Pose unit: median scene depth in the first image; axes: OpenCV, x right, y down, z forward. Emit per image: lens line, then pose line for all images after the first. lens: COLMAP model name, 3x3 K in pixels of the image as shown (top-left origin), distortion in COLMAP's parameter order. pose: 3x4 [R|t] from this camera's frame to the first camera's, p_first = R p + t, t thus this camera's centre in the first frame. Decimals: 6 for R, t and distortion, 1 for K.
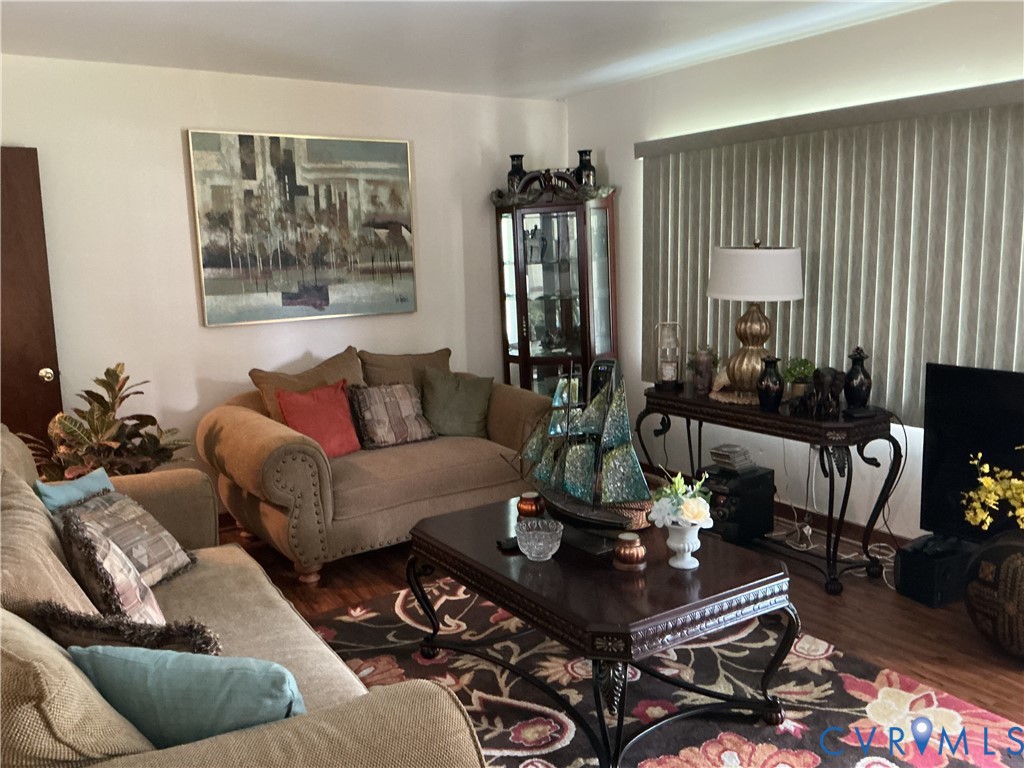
lens RADIAL K [[853.5, 0, 513.9], [0, 853.5, 383.8], [0, 0, 1]] dist [0.146640, -0.287803]
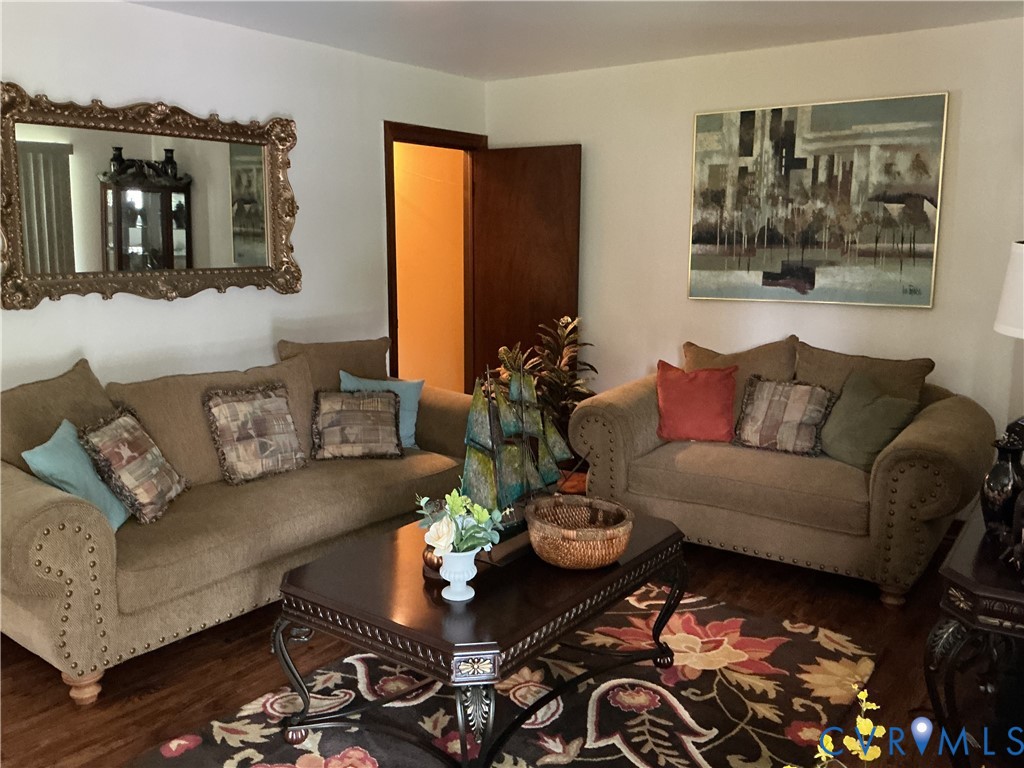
lens RADIAL K [[853.5, 0, 513.9], [0, 853.5, 383.8], [0, 0, 1]] dist [0.146640, -0.287803]
pose [[0.343811, 0.188728, -0.919878, 0.554496], [-0.159794, 0.977067, 0.140737, -0.075127], [0.925343, 0.098604, 0.366084, 0.401170]]
